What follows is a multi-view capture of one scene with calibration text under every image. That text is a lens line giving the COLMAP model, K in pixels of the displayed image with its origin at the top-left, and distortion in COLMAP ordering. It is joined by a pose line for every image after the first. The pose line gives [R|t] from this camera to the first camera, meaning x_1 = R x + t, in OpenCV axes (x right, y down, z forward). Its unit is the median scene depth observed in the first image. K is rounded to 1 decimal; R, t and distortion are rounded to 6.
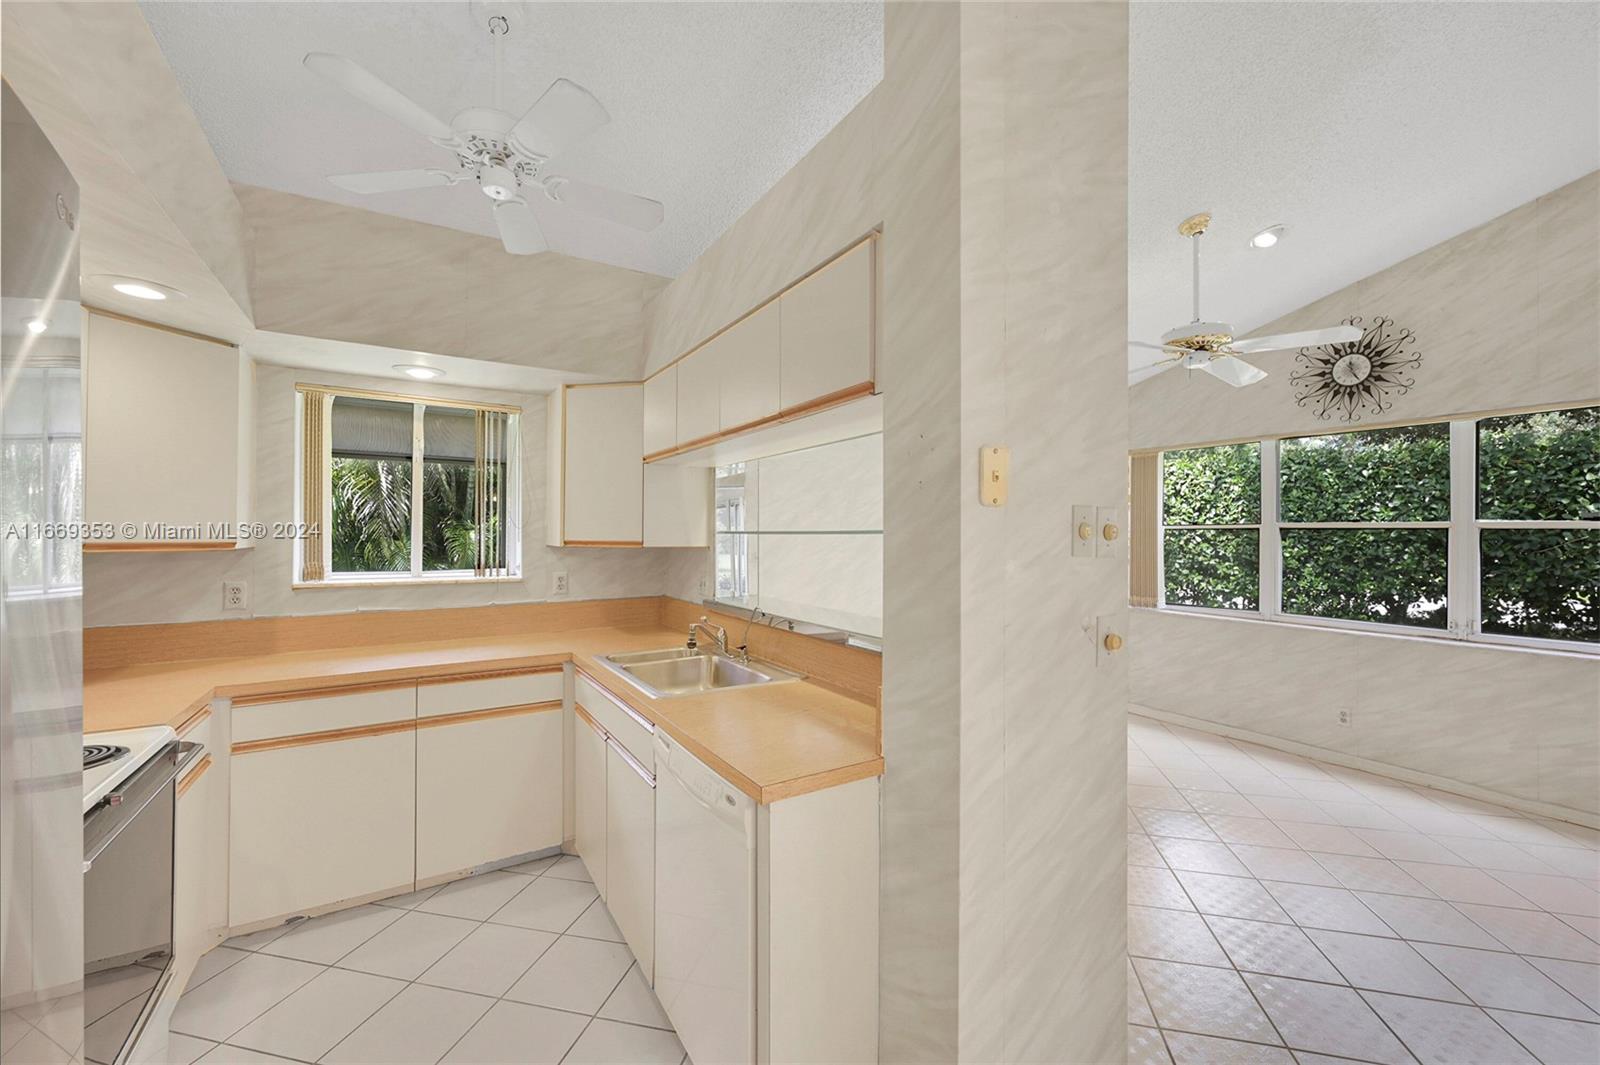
lens RADIAL K [[631.4, 0, 798.6], [0, 631.4, 531.4], [0, 0, 1]] dist [0.001190, 0.000266]
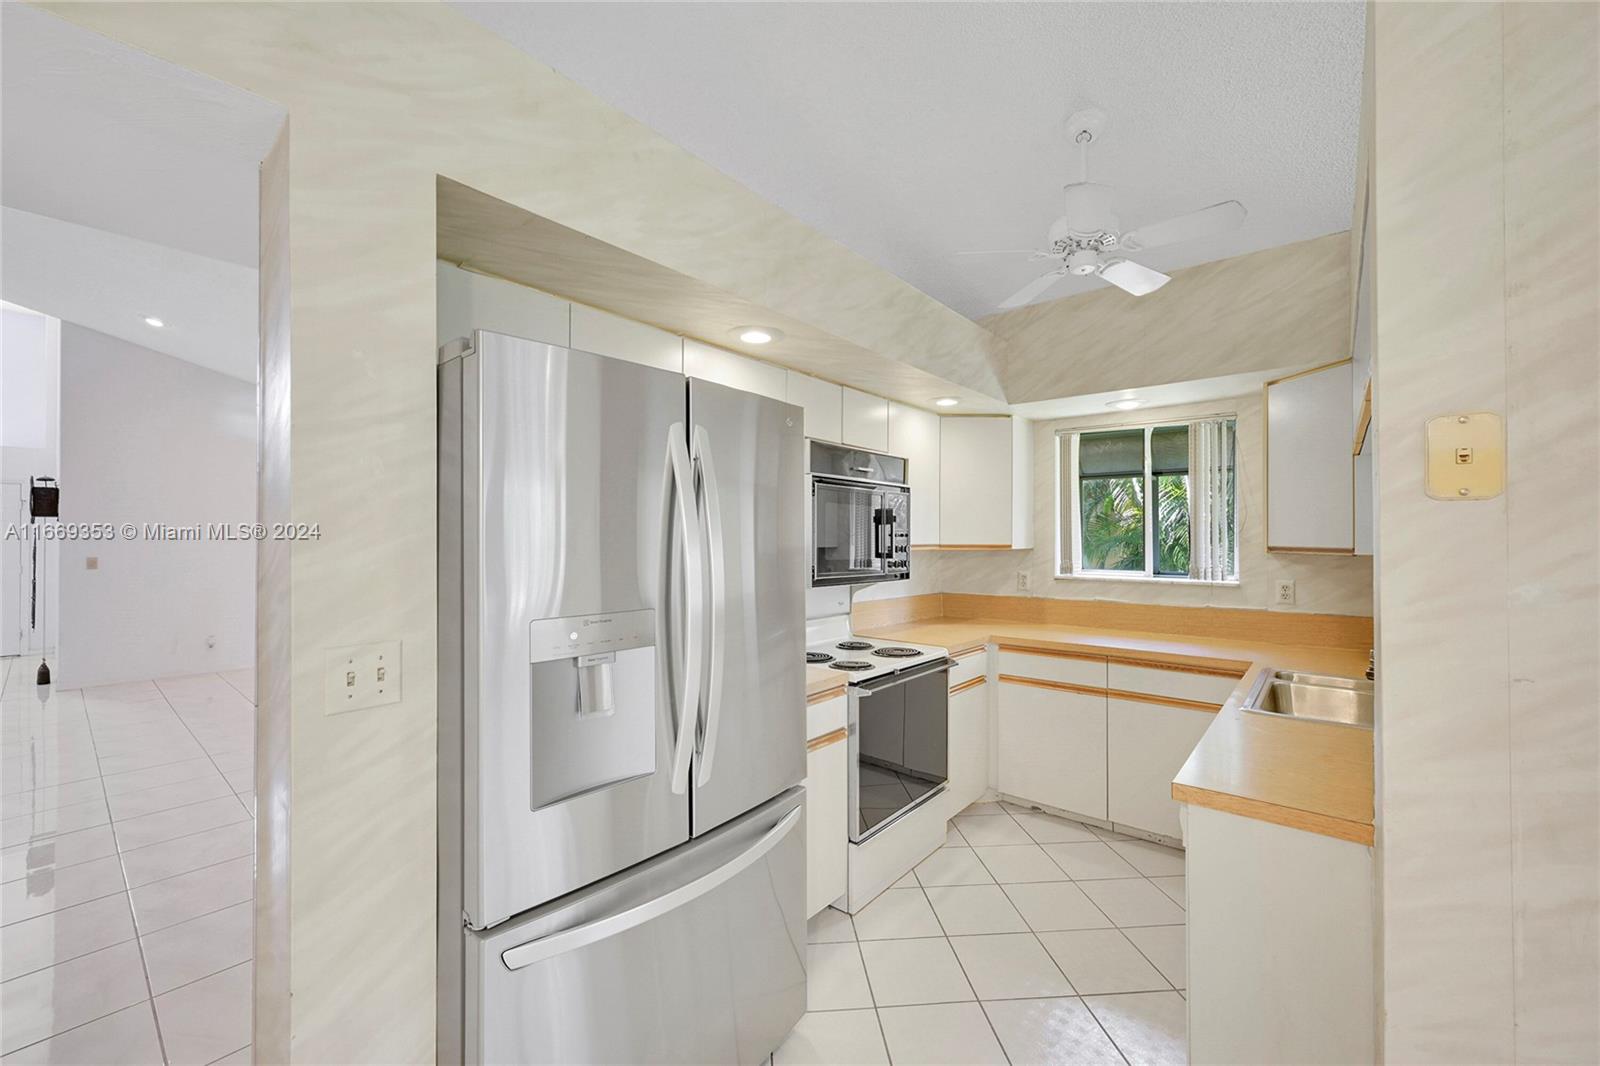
lens RADIAL K [[646.7, 0, 810.3], [0, 646.7, 531.0], [0, 0, 1]] dist [-0.002896, -0.000026]
pose [[0.311471, -0.012850, -0.950169, 0.376683], [0.004356, 0.999917, -0.012095, 0.000568], [0.950246, -0.000372, 0.311501, 0.048891]]
